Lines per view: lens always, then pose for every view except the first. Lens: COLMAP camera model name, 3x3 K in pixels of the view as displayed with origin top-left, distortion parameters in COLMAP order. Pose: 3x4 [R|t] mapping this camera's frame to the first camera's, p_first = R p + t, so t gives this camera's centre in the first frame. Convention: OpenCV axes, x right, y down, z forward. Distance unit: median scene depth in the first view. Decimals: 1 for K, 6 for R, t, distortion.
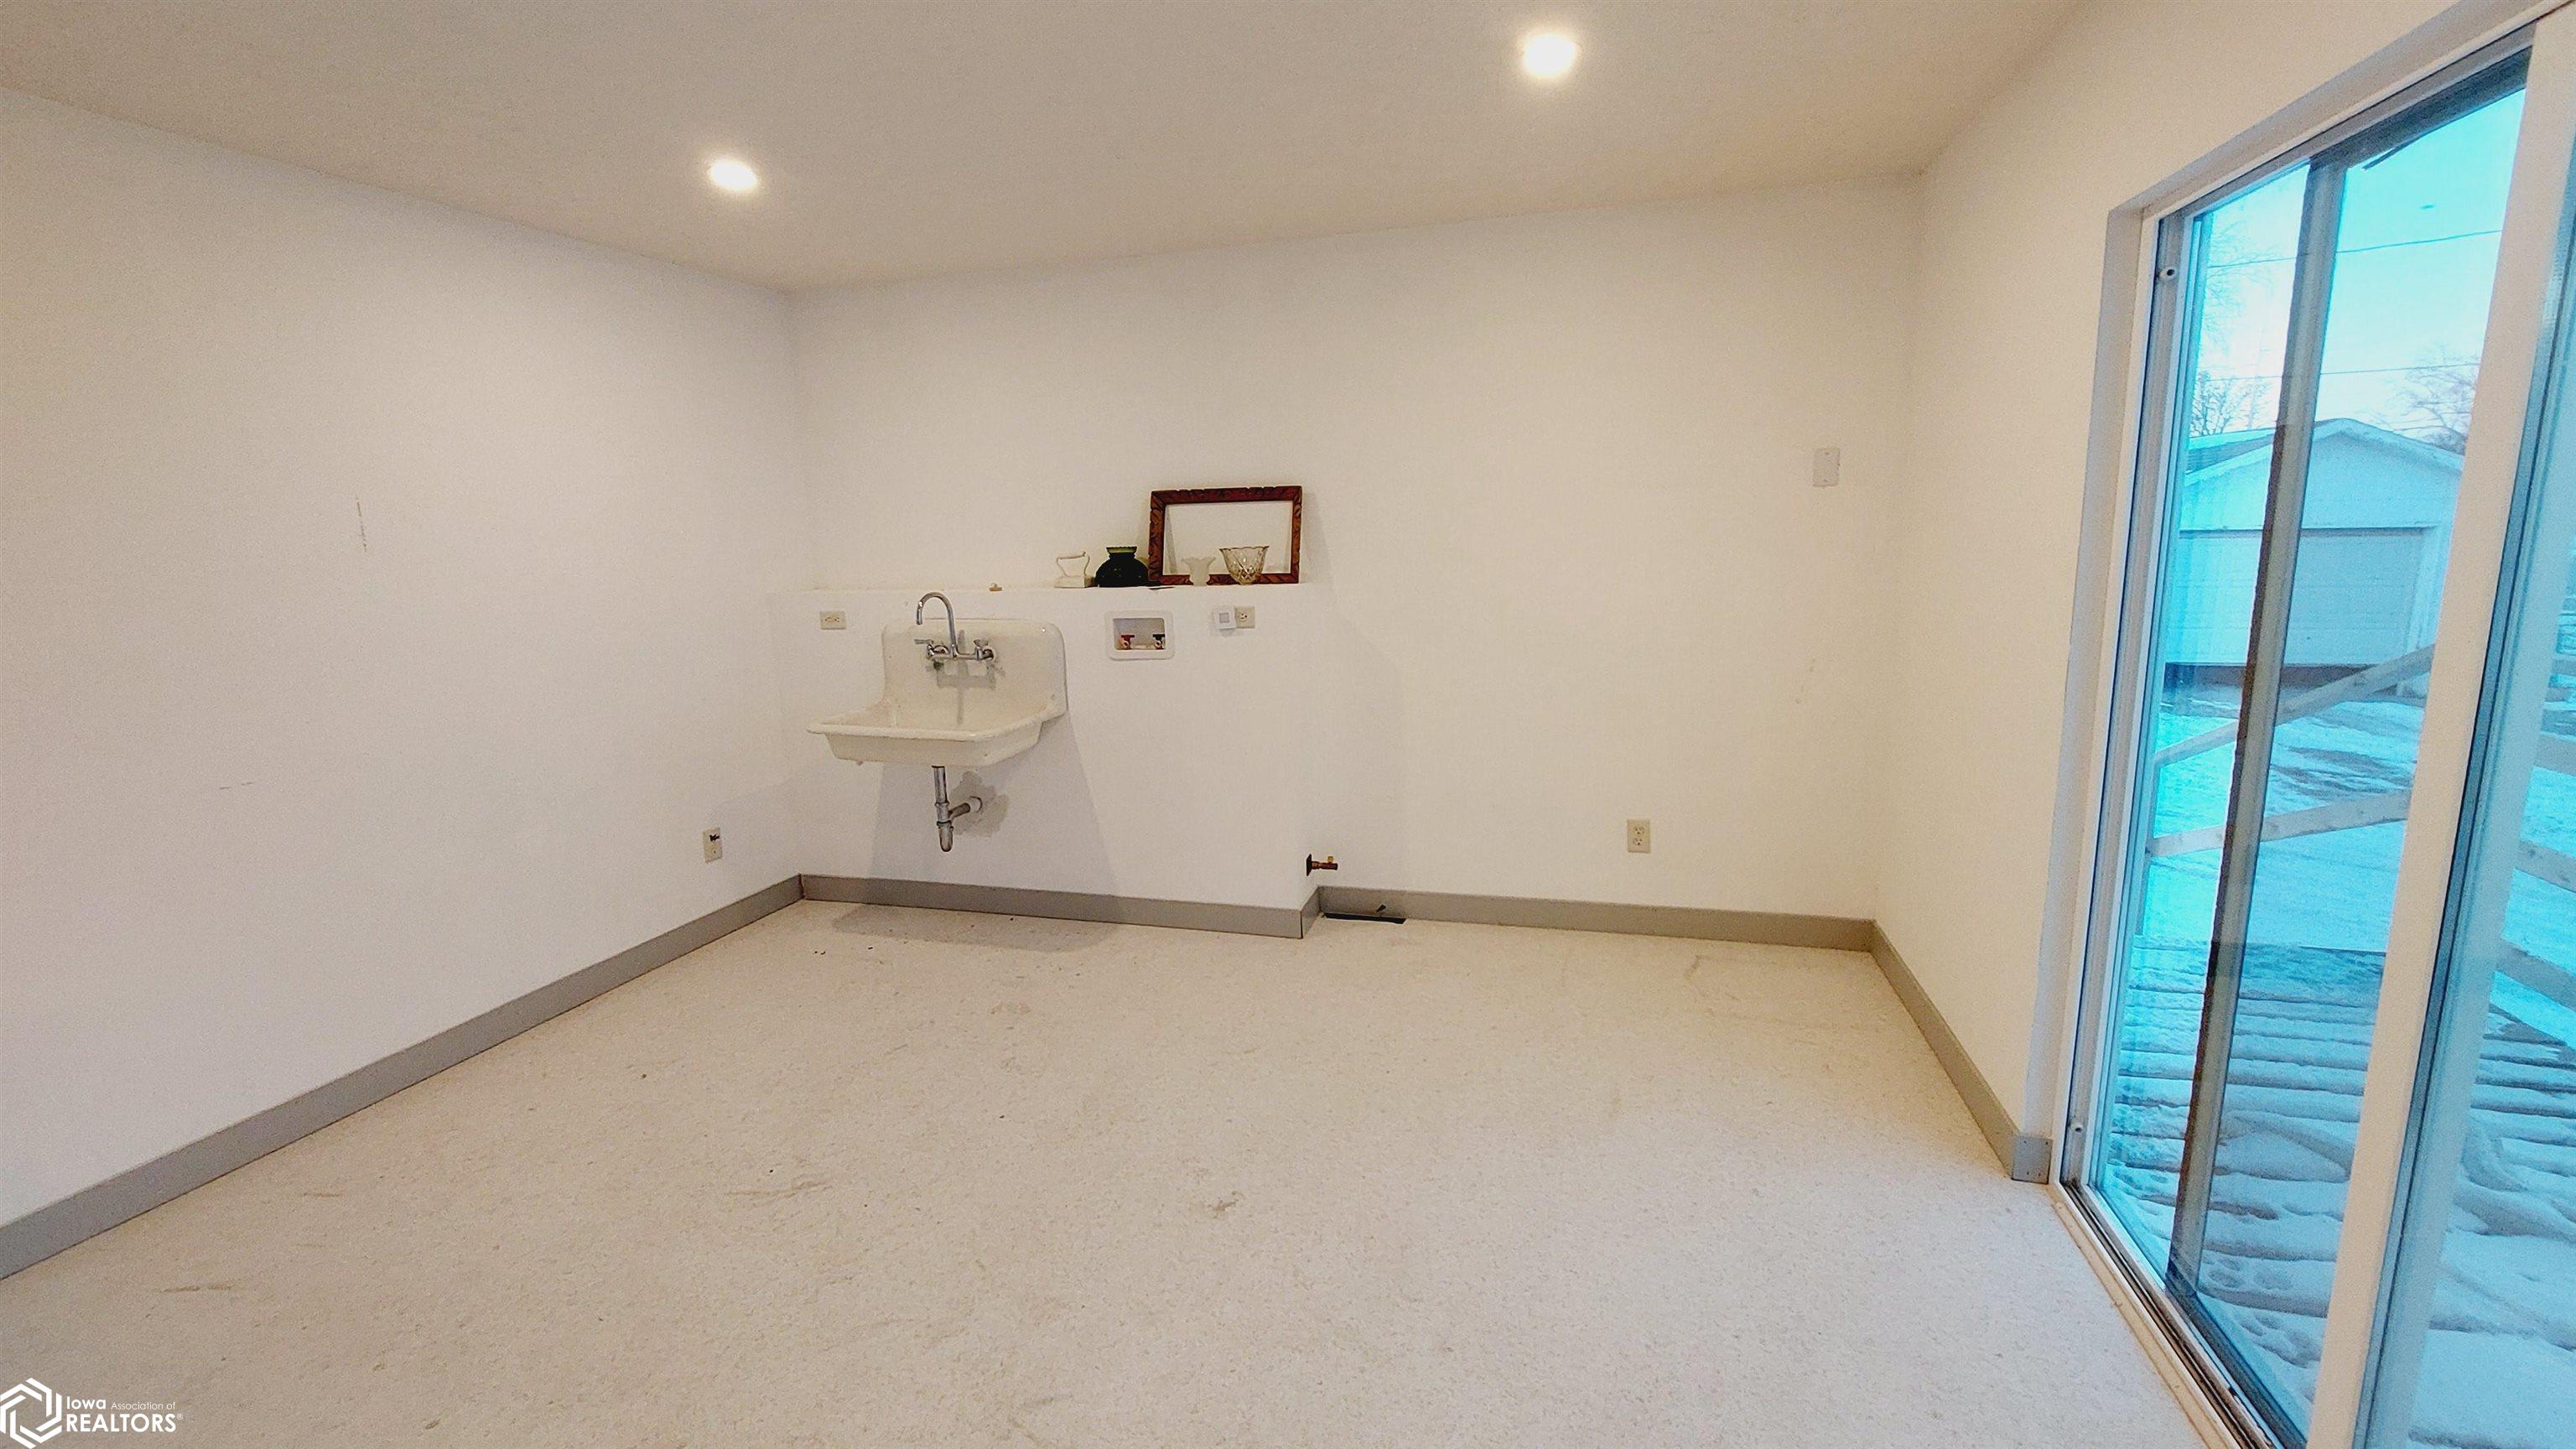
lens RADIAL K [[1041.8, 0, 1284.5], [0, 1041.8, 705.0], [0, 0, 1]] dist [-0.019227, -0.001123]
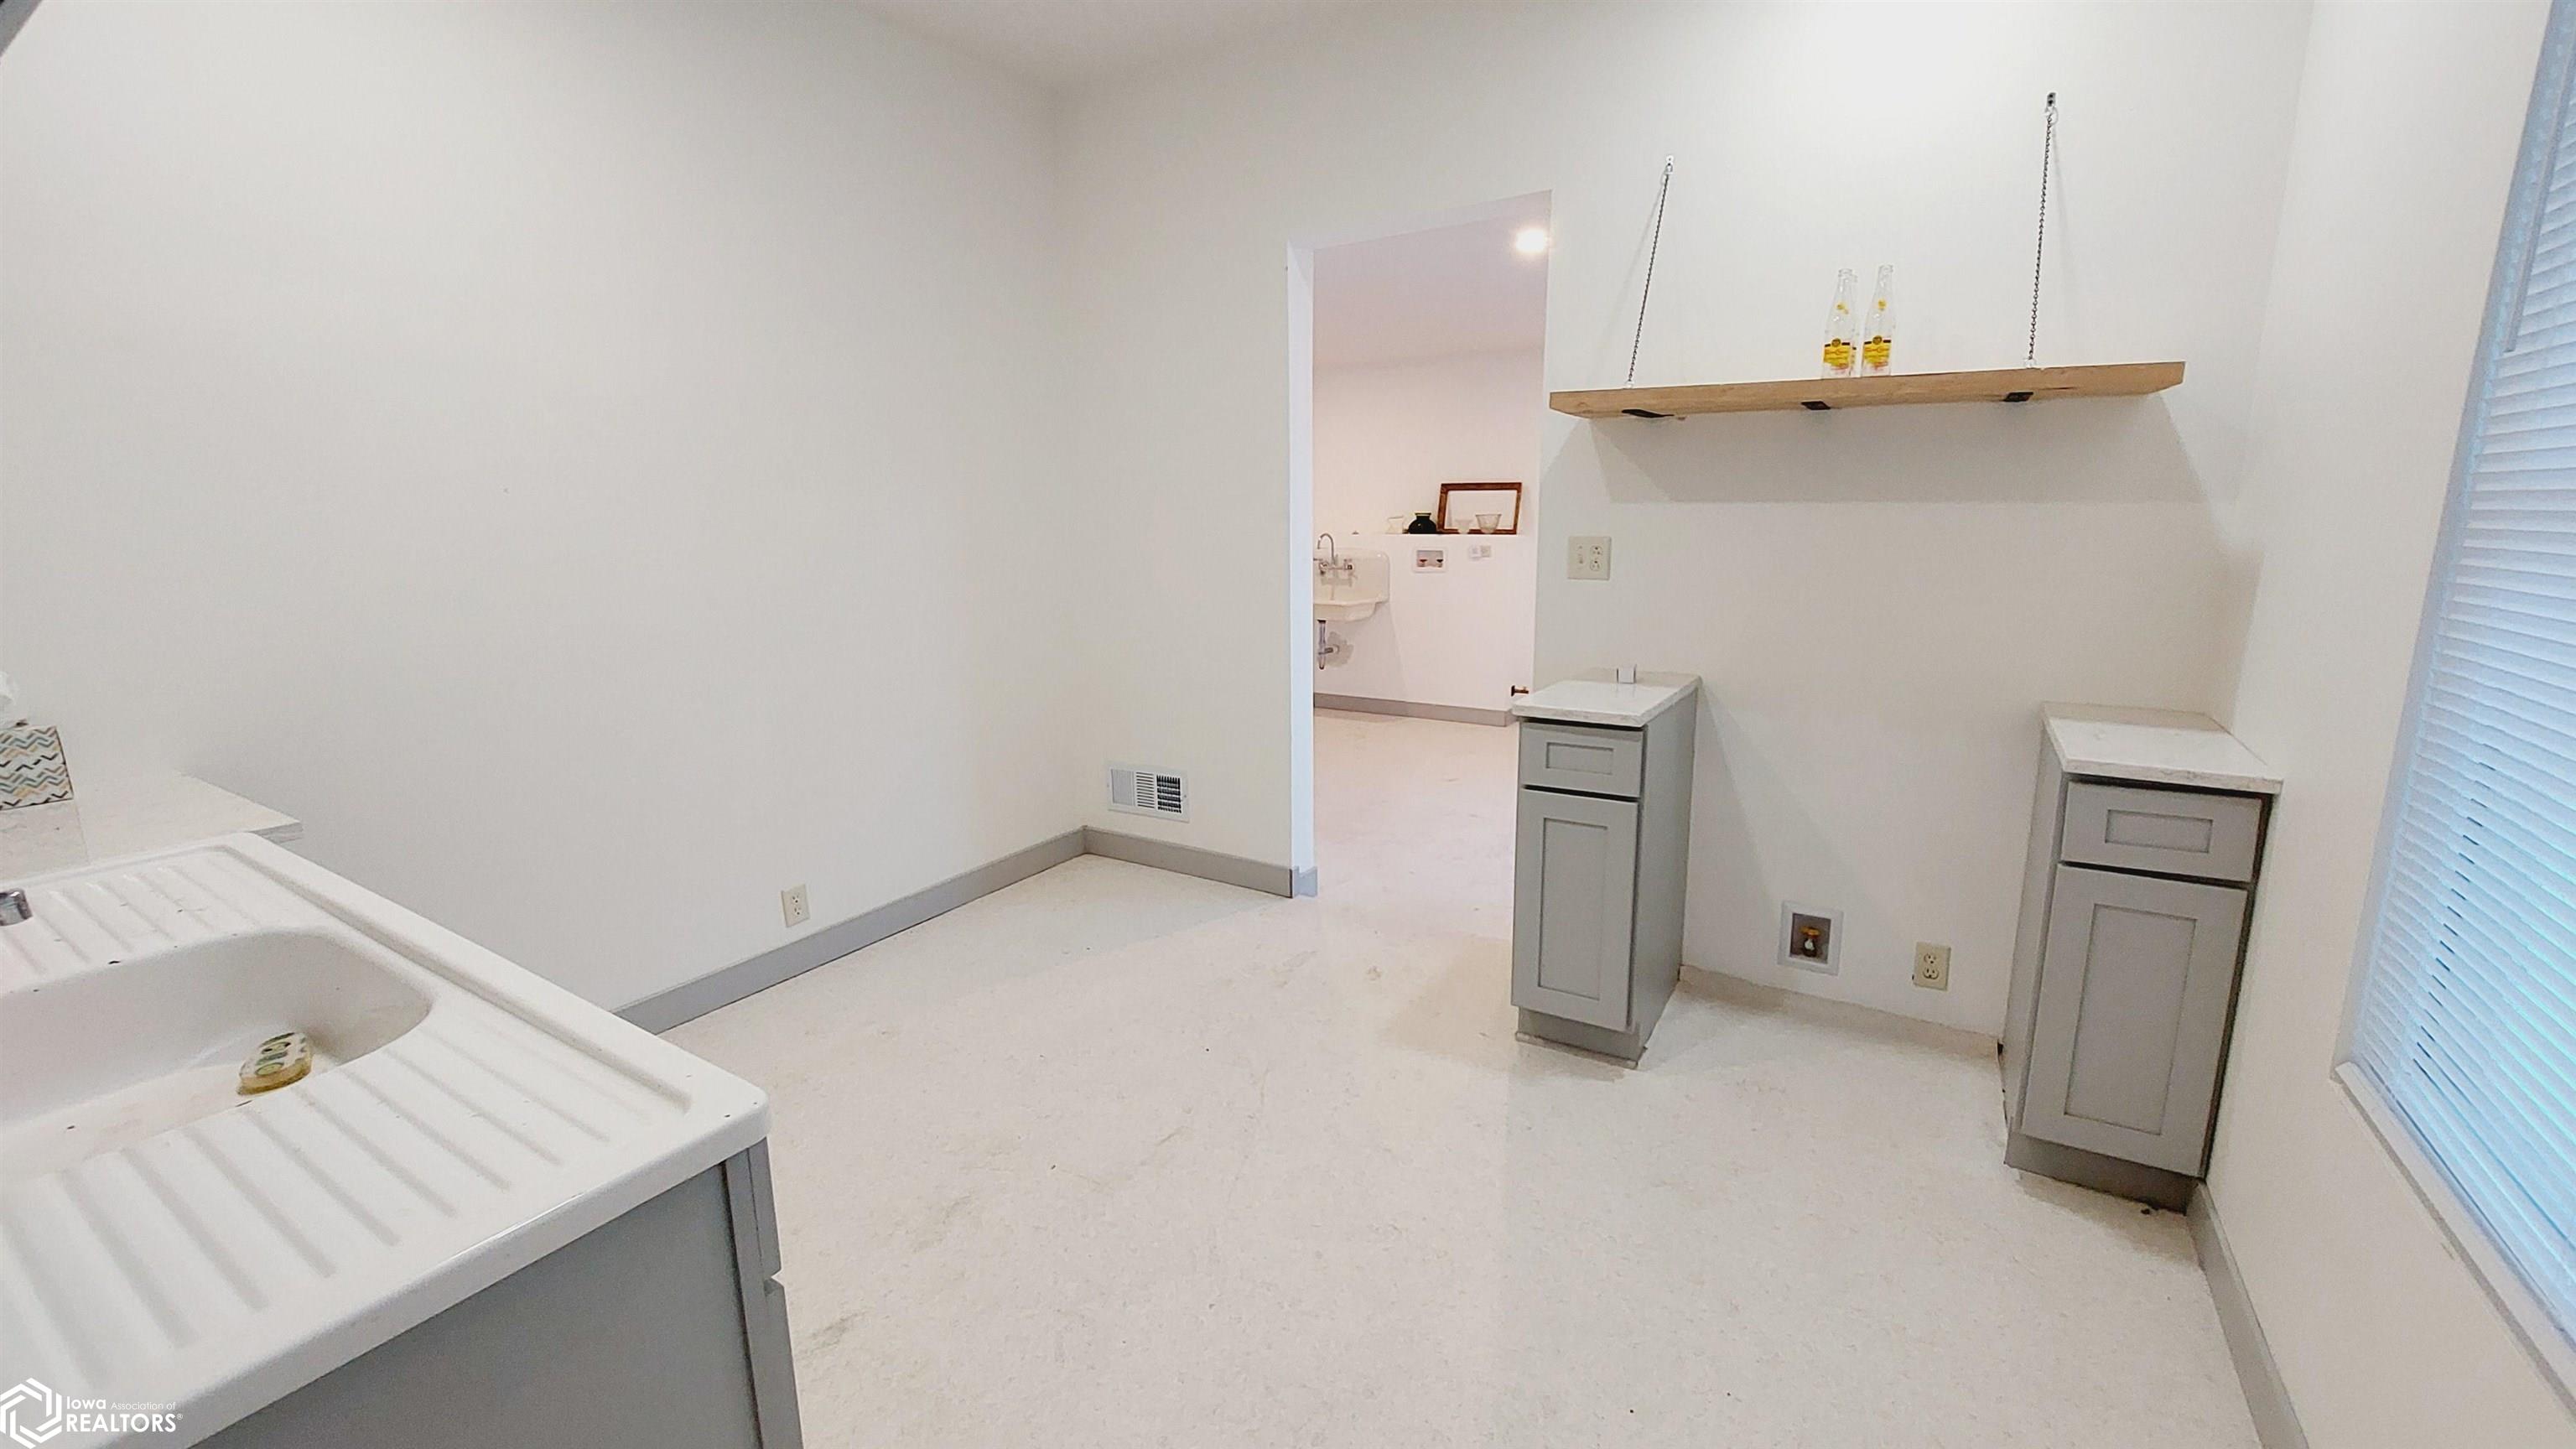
lens RADIAL K [[1041.8, 0, 1289.7], [0, 1041.8, 726.2], [0, 0, 1]] dist [-0.019227, -0.001123]
pose [[0.966253, 0.073578, -0.246863, 0.104117], [-0.066068, 0.997069, 0.038578, 0.177217], [0.248978, -0.020967, 0.968282, -0.898336]]
